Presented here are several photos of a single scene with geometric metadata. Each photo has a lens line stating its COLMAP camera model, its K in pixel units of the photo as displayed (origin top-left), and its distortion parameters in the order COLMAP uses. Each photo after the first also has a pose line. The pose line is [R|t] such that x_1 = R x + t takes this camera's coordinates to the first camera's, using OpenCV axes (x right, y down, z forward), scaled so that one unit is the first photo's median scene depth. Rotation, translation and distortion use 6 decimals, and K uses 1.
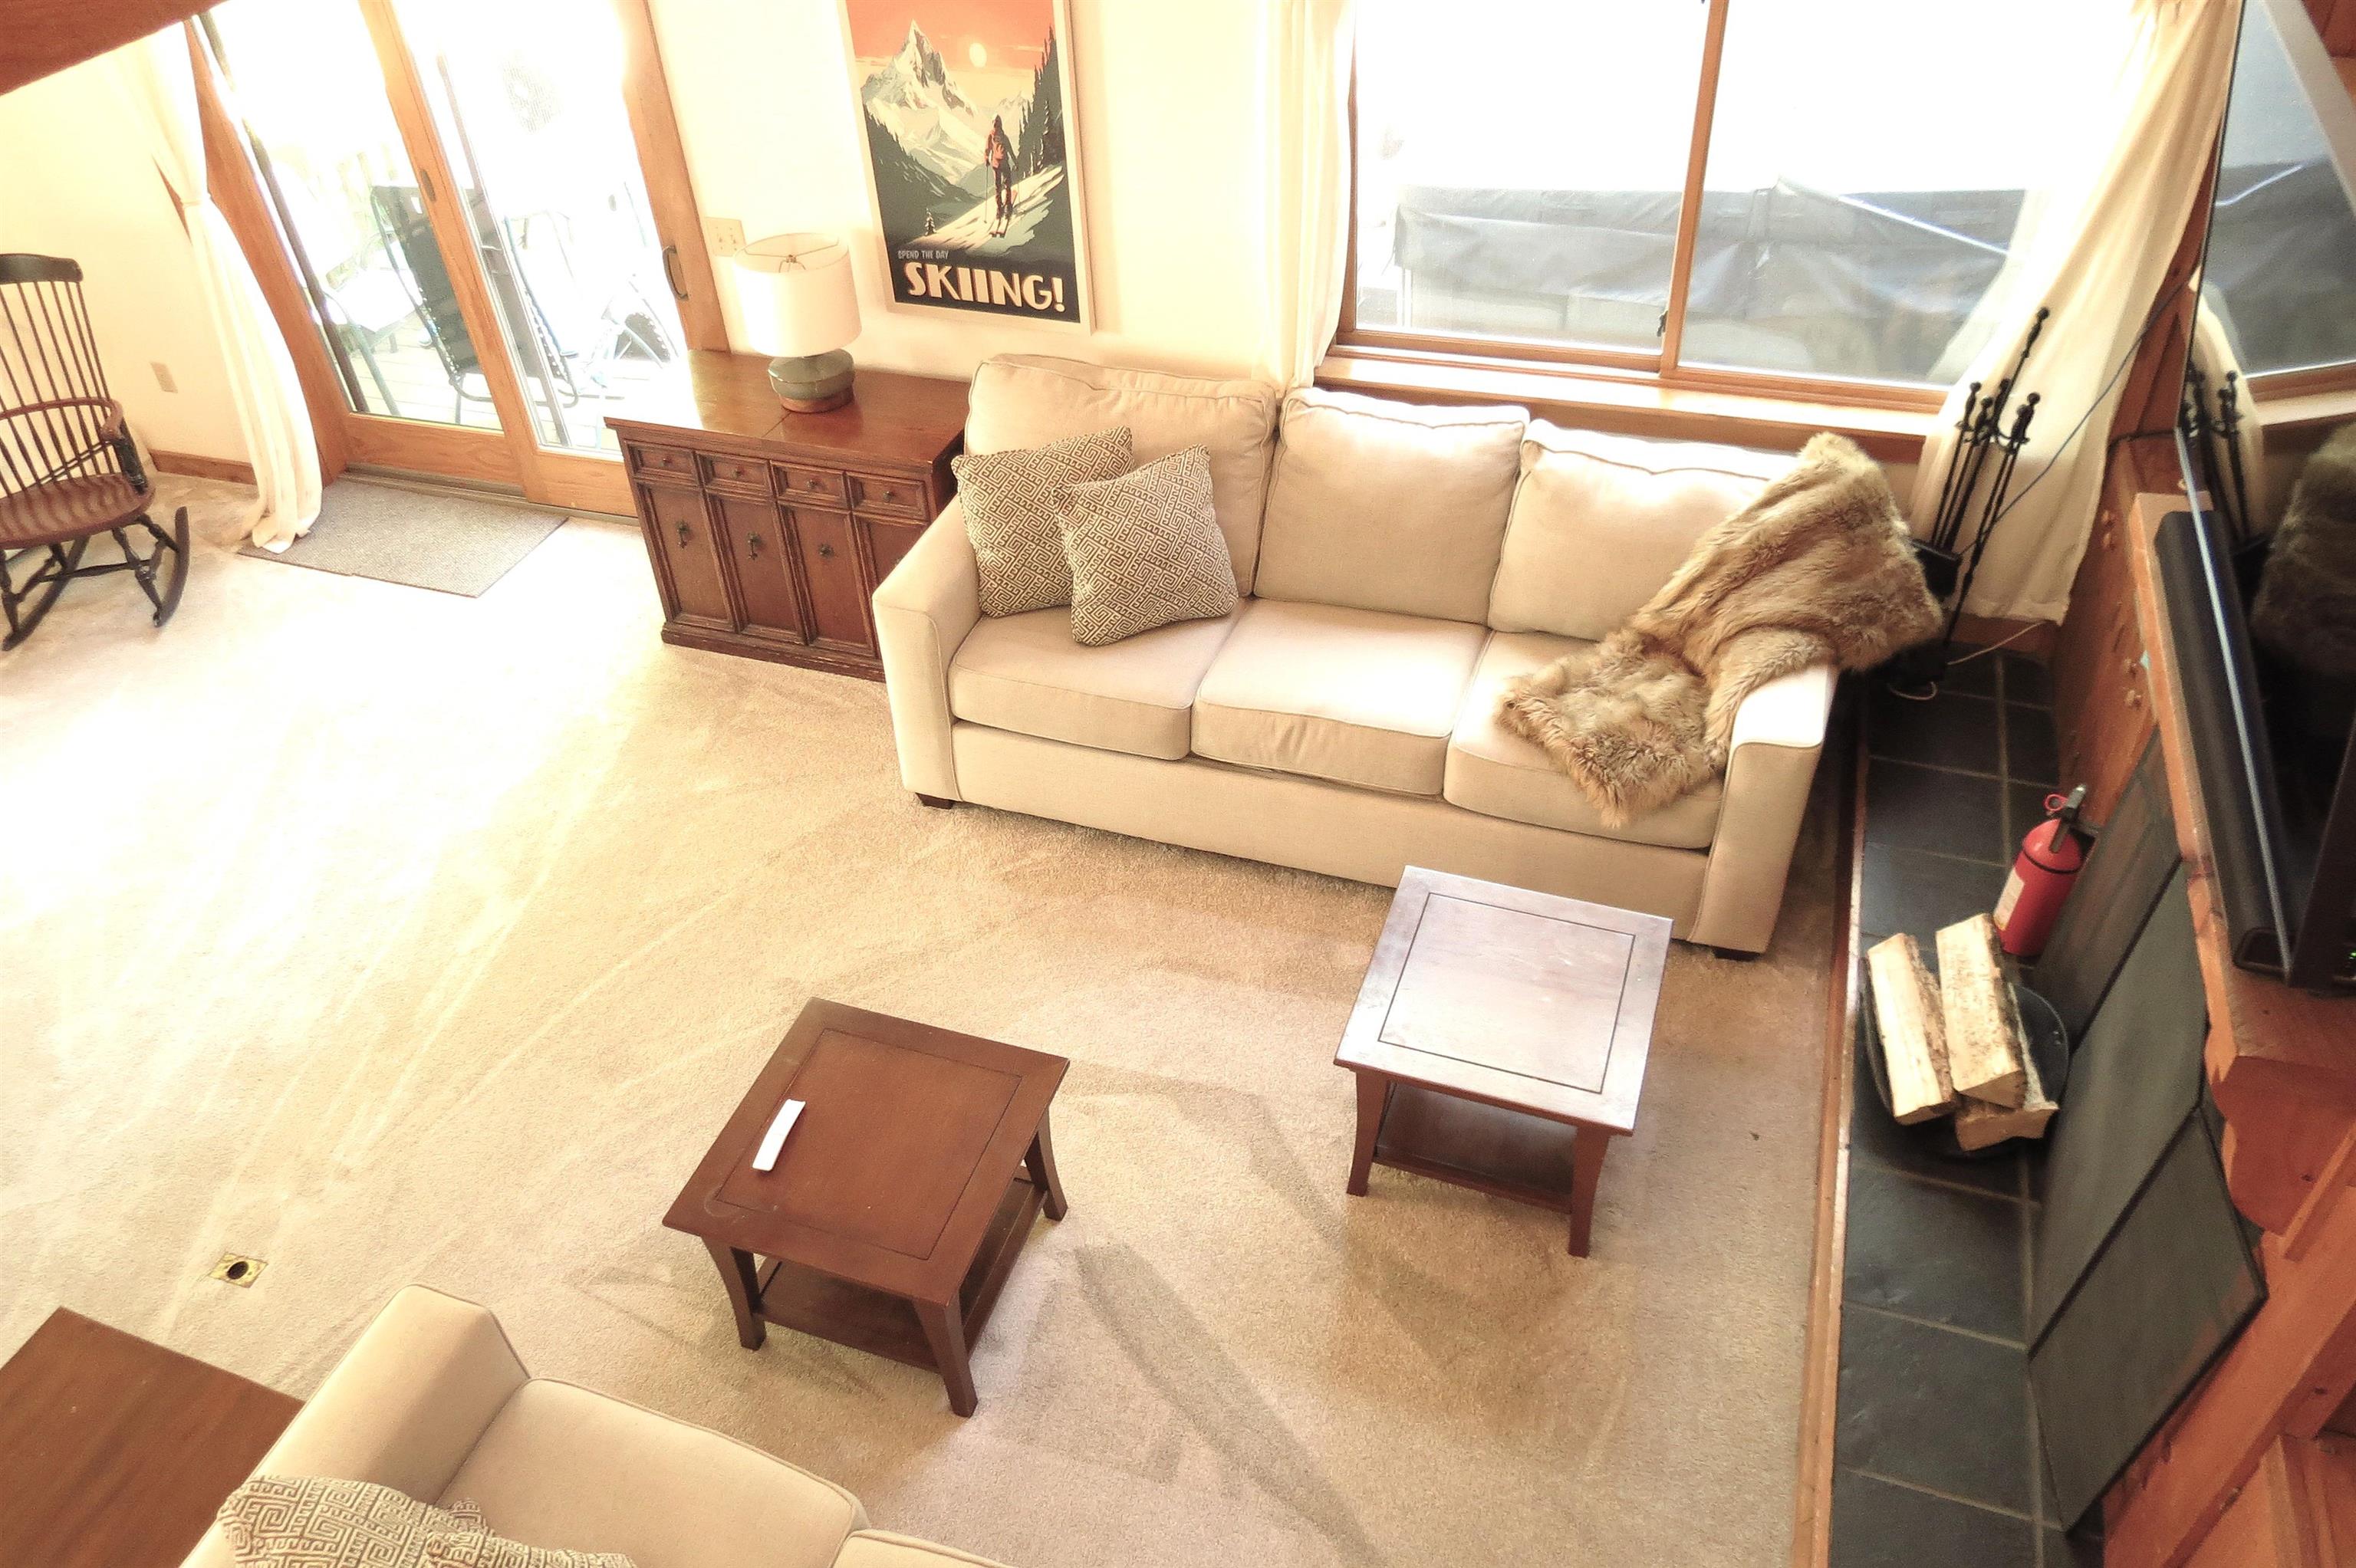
lens RADIAL K [[1684.2, 0, 1178.0], [0, 1684.2, 784.0], [0, 0, 1]] dist [-0.032528, 0.014145]
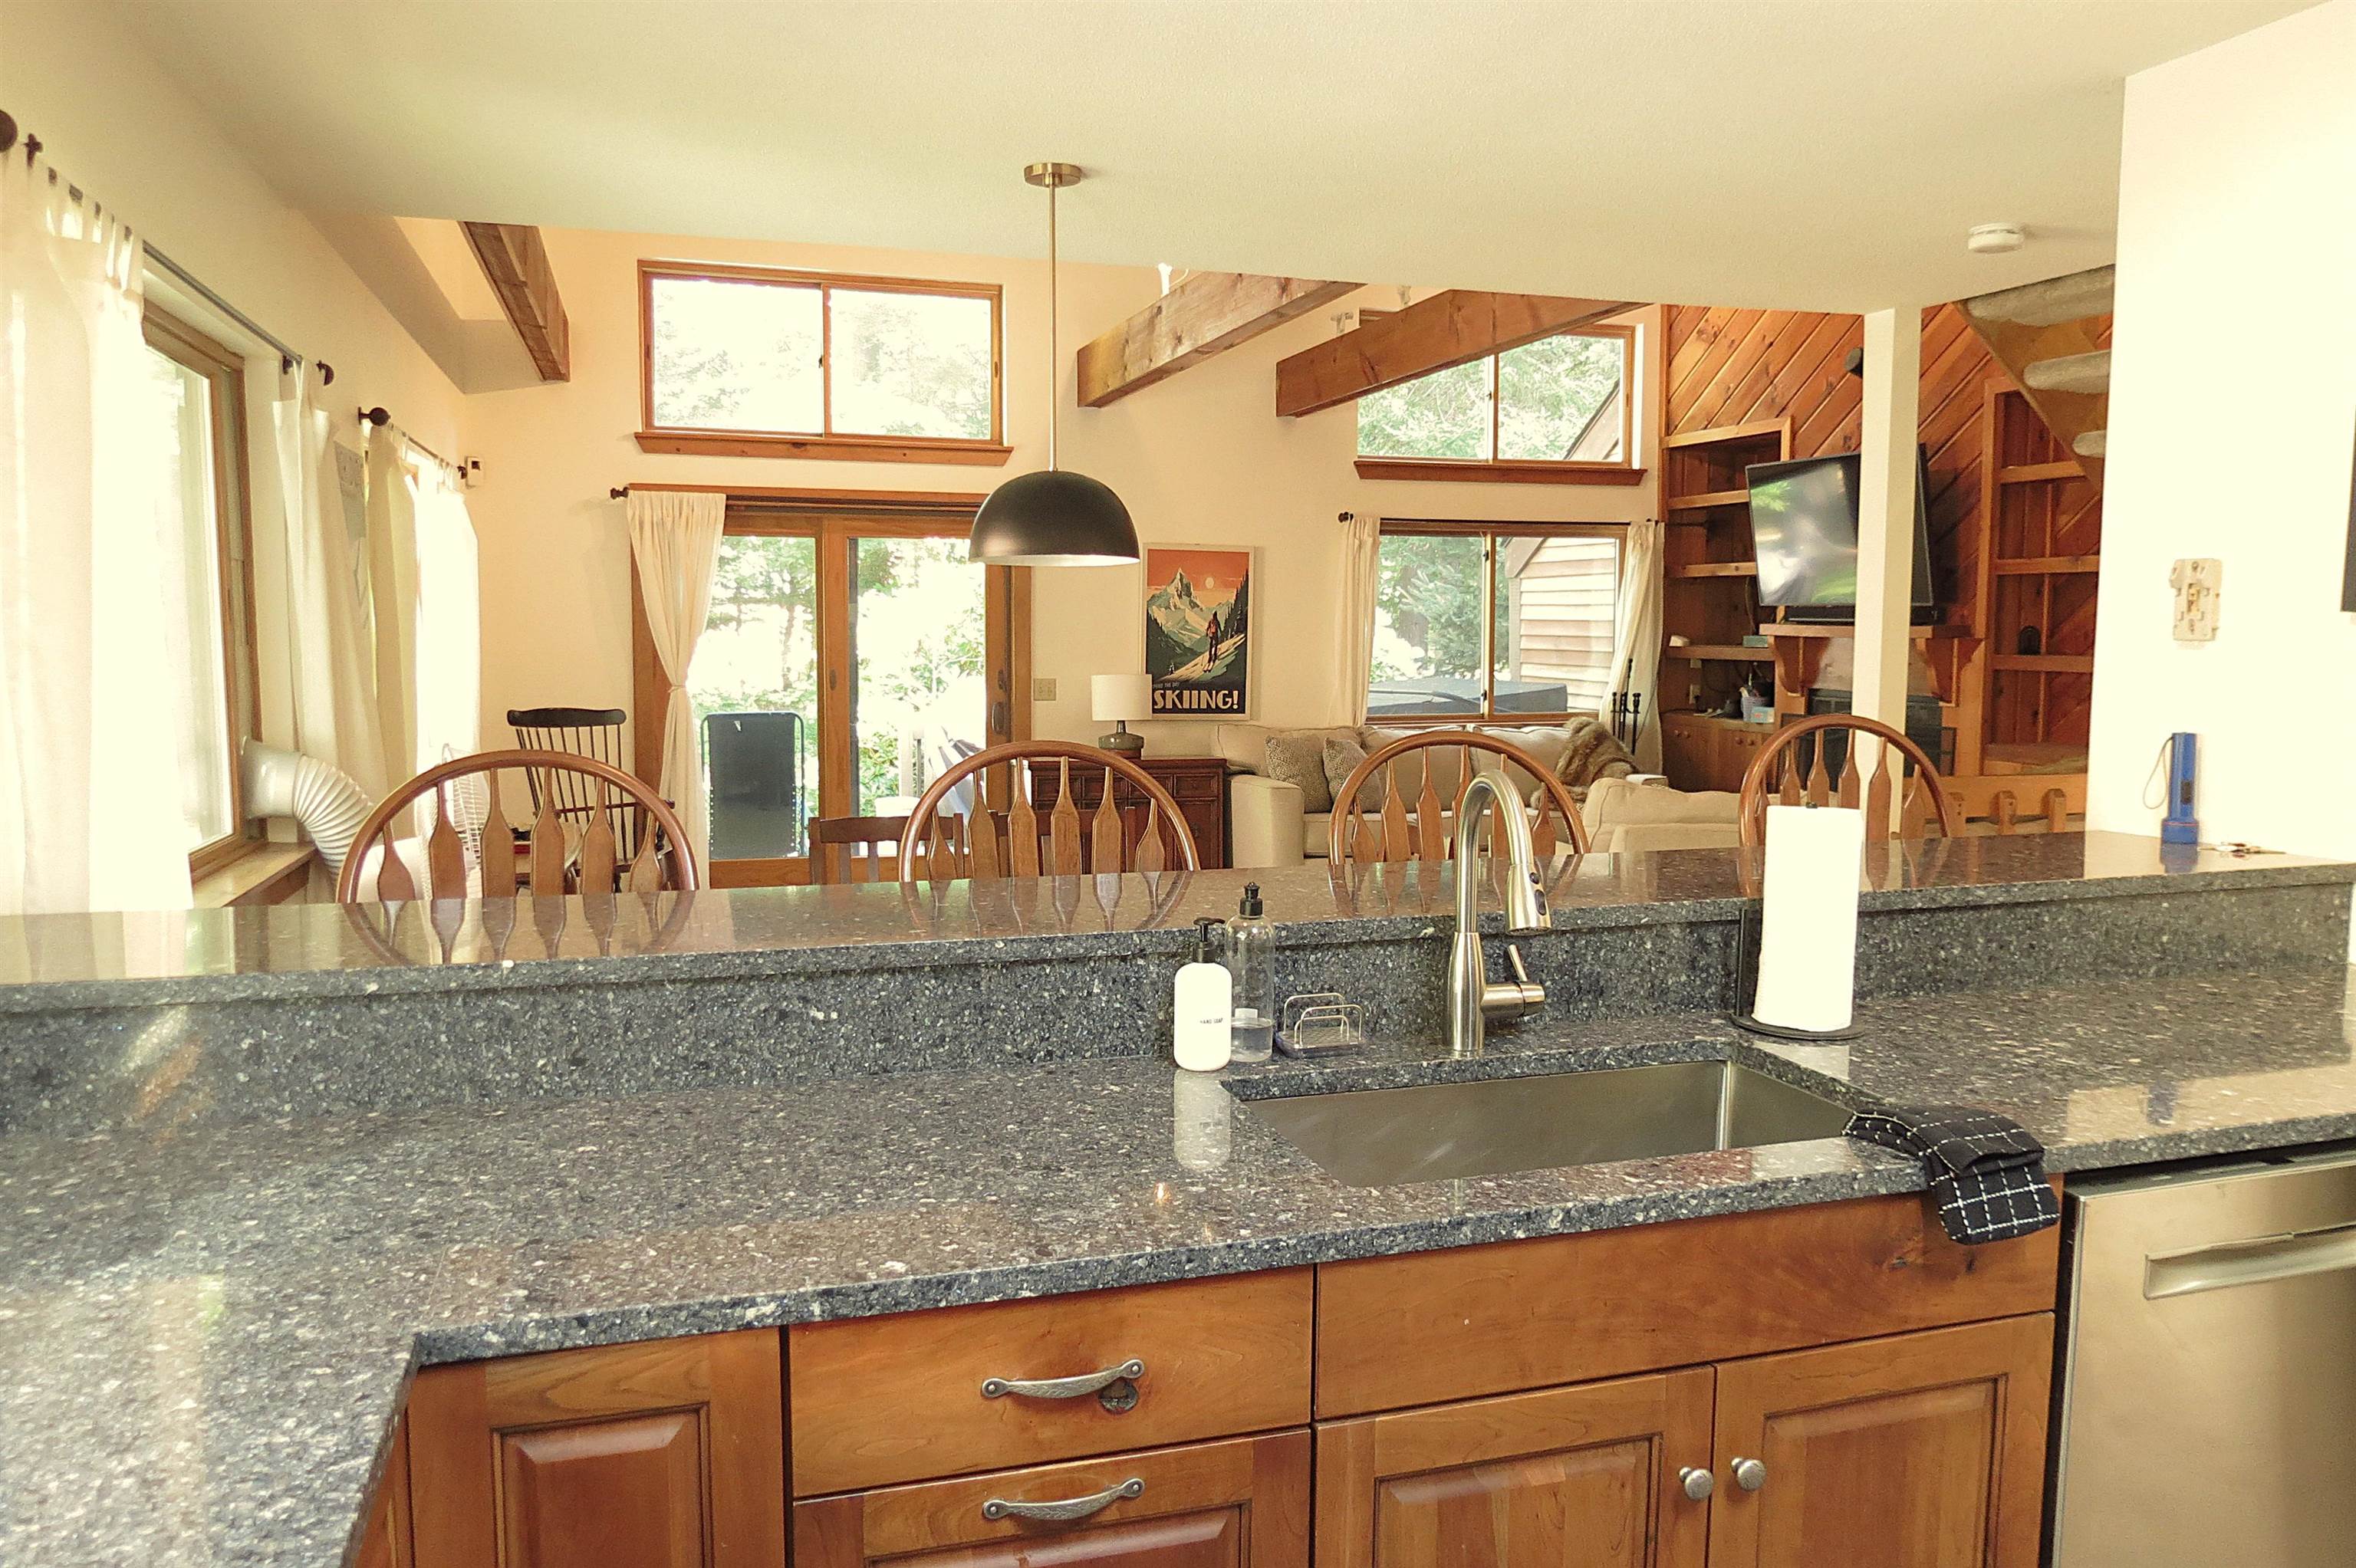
lens RADIAL K [[1684.2, 0, 1178.0], [0, 1684.2, 784.0], [0, 0, 1]] dist [-0.032528, 0.014145]
pose [[0.811495, 0.001917, 0.584356, -1.323604], [0.343768, 0.807086, -0.480037, 0.741122], [-0.472546, 0.590431, 0.654287, -0.219428]]
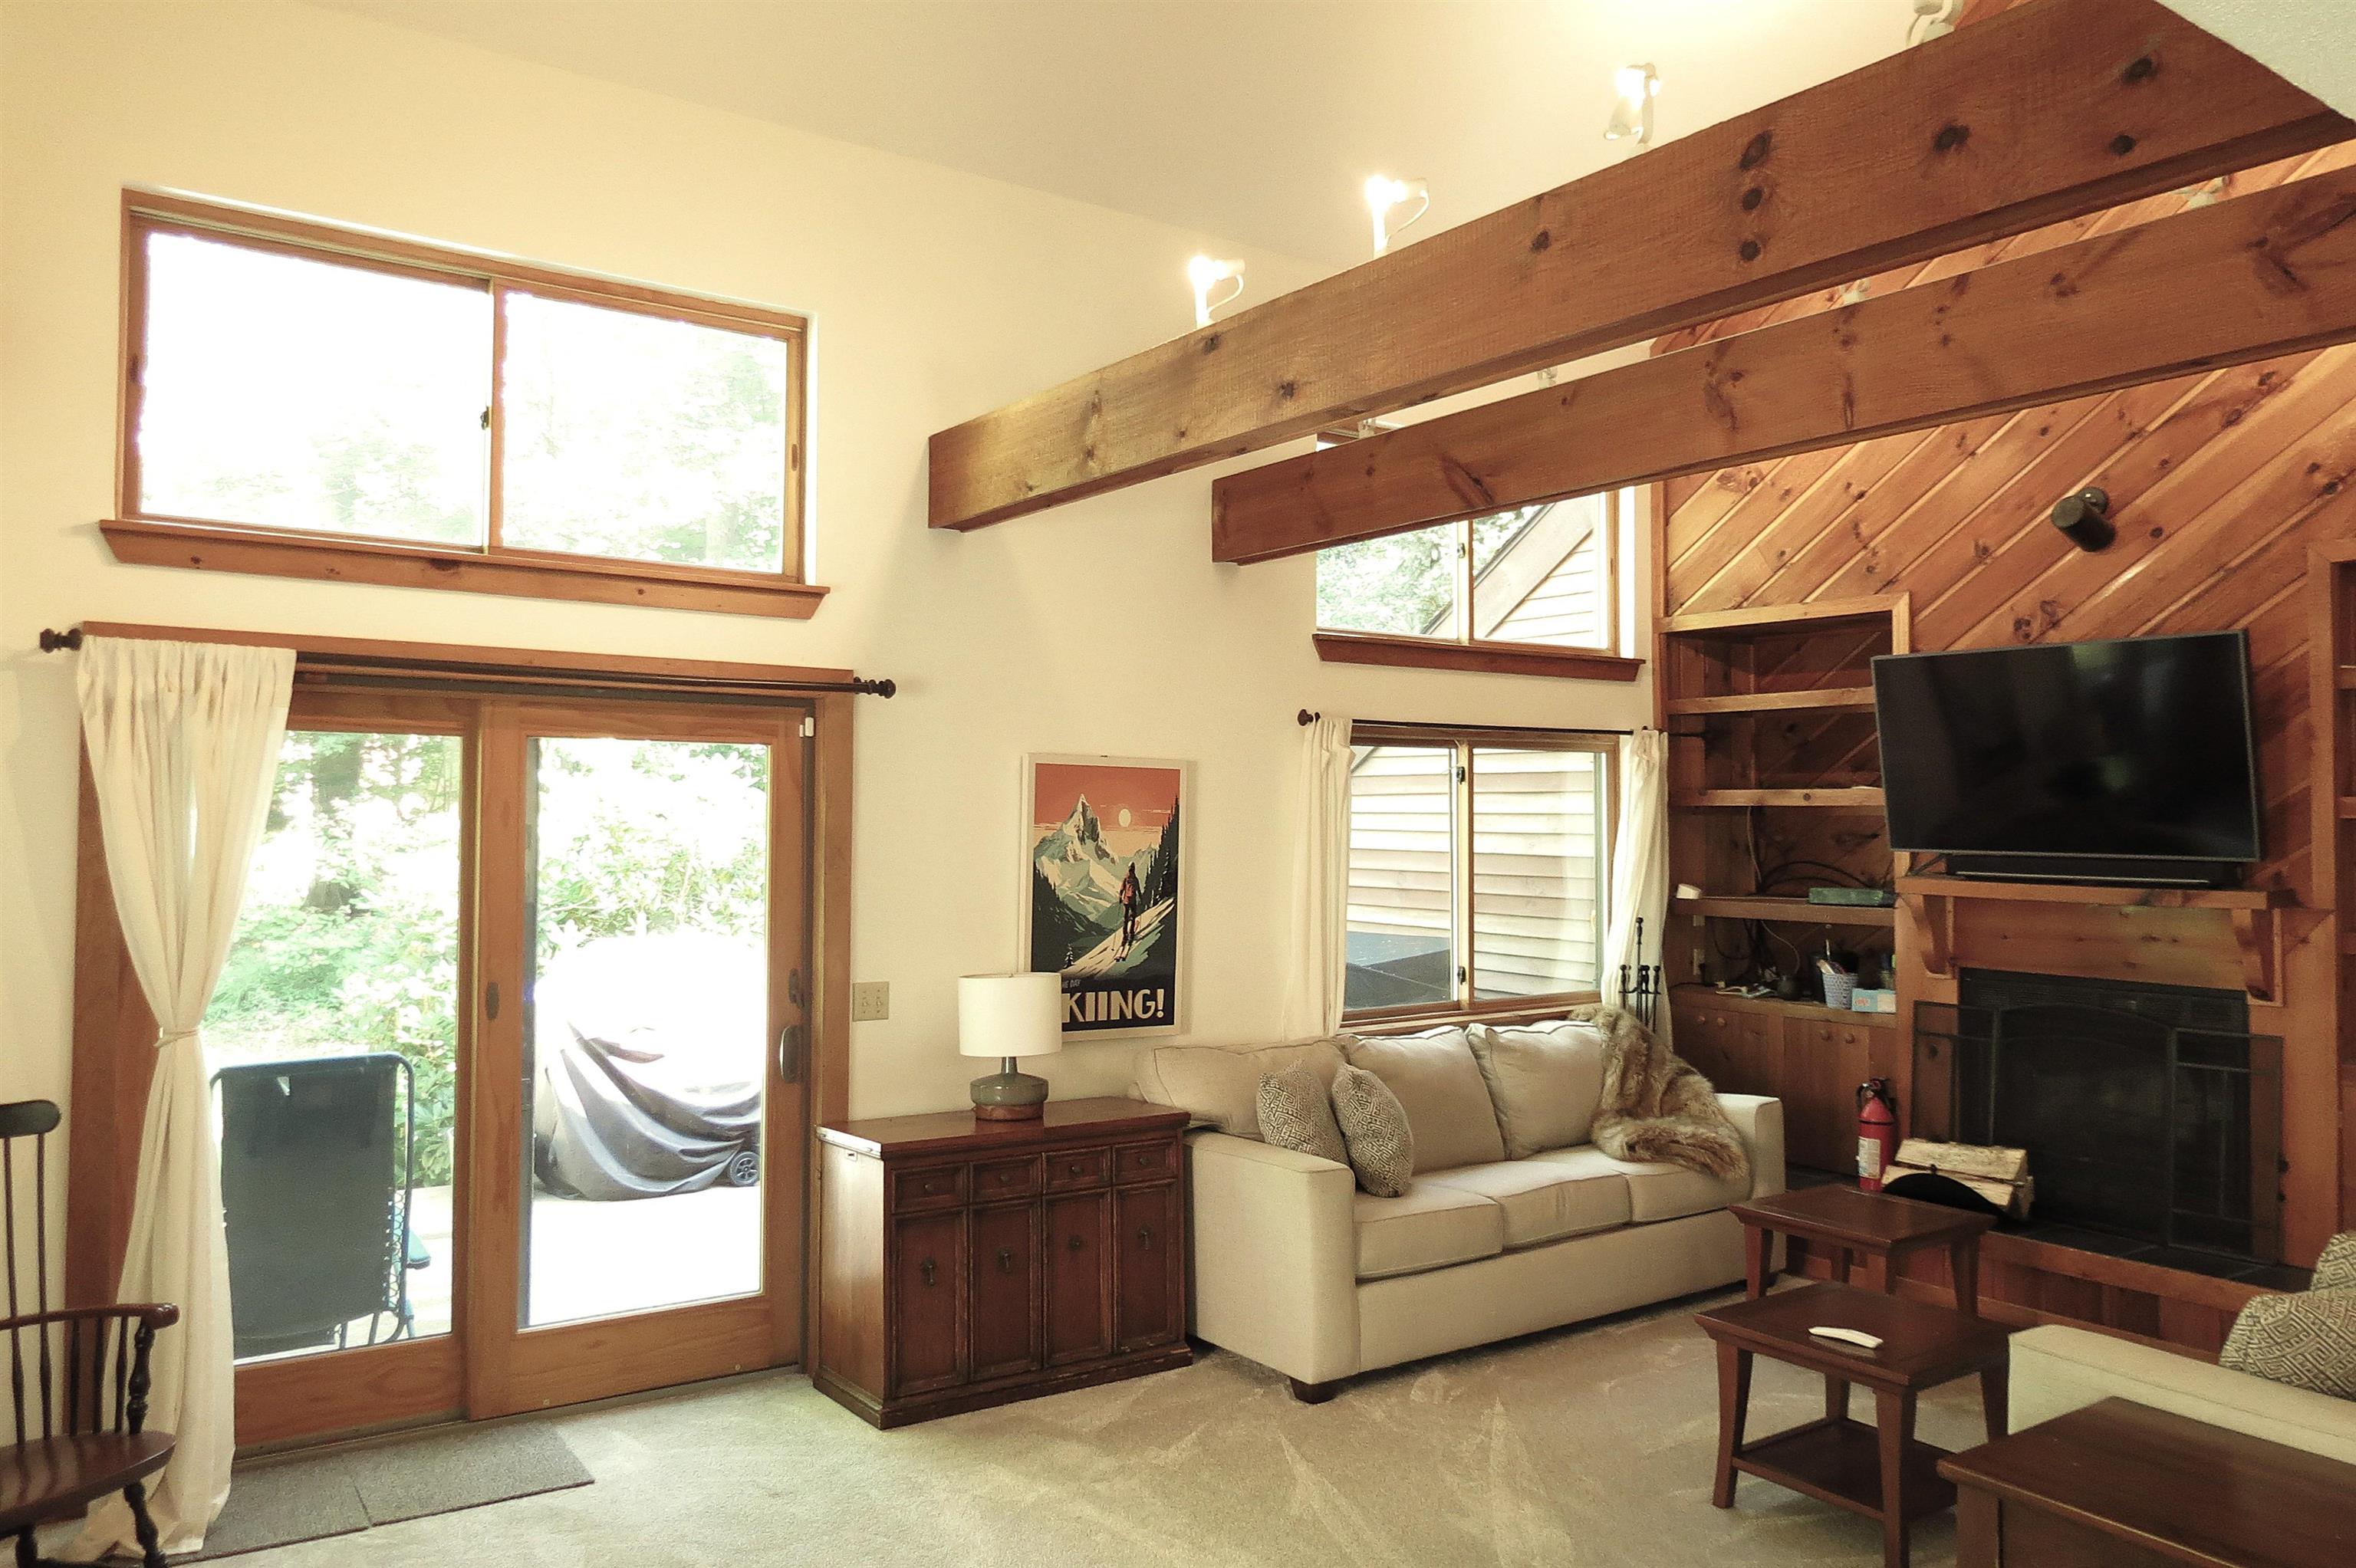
lens RADIAL K [[1684.2, 0, 1178.0], [0, 1684.2, 784.0], [0, 0, 1]] dist [-0.032528, 0.014145]
pose [[0.592504, 0.073515, 0.802206, -1.102502], [0.496859, 0.750499, -0.435754, 0.139918], [-0.634090, 0.656770, 0.408147, 0.385014]]
